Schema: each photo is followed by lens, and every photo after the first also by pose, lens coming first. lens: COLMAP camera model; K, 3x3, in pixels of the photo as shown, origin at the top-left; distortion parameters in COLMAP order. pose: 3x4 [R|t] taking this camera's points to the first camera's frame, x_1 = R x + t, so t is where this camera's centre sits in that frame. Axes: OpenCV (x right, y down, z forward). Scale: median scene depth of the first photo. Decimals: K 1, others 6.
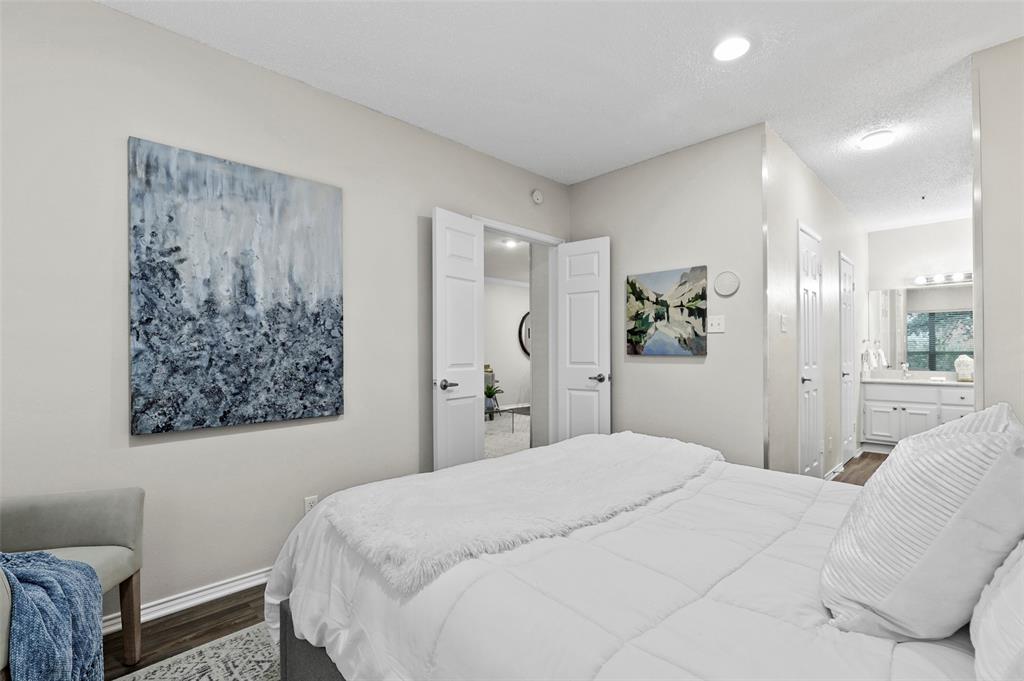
lens RADIAL K [[466.0, 0, 509.1], [0, 466.0, 349.0], [0, 0, 1]] dist [-0.014720, 0.001660]
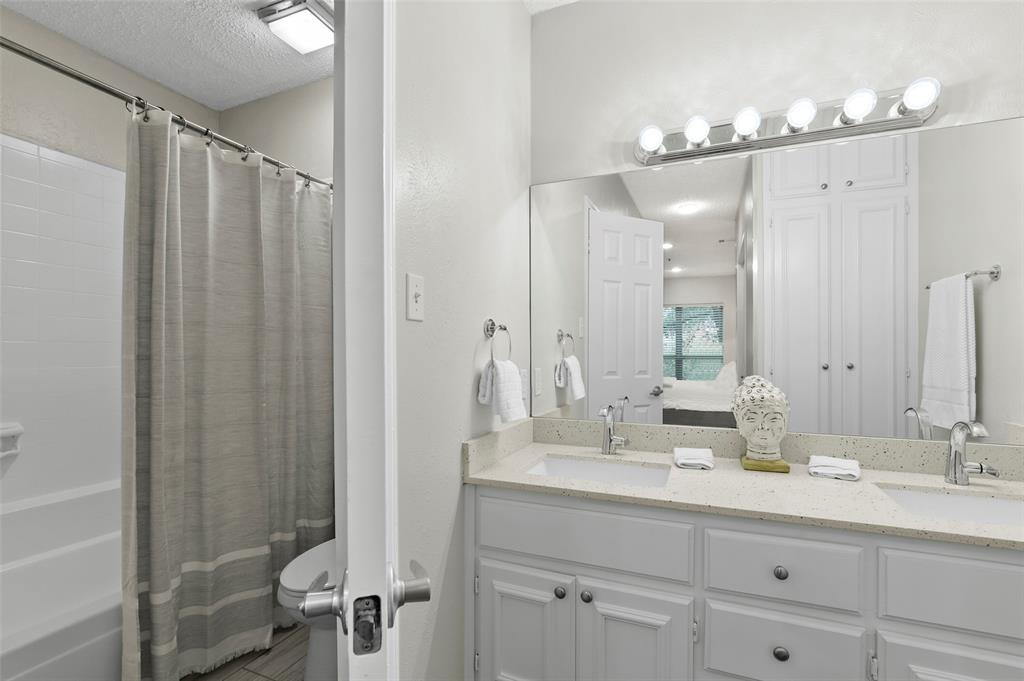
lens RADIAL K [[466.0, 0, 515.2], [0, 466.0, 347.1], [0, 0, 1]] dist [-0.014720, 0.001660]
pose [[0.919388, 0.010060, 0.393224, 0.694351], [-0.008201, 0.999946, -0.006407, -0.004387], [-0.393267, 0.002666, 0.919420, 0.756178]]
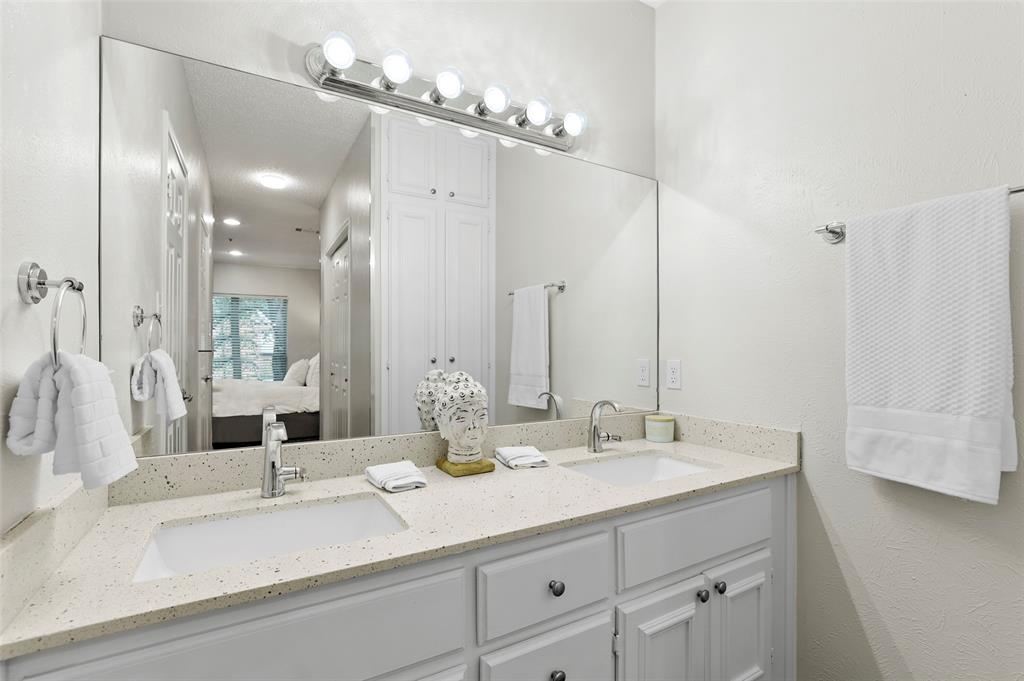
lens RADIAL K [[466.0, 0, 516.0], [0, 466.0, 344.9], [0, 0, 1]] dist [-0.014720, 0.001660]
pose [[0.237014, 0.016019, 0.971374, 0.701306], [-0.007178, 0.999866, -0.014738, 0.000457], [-0.971480, -0.003480, 0.237097, 0.873453]]
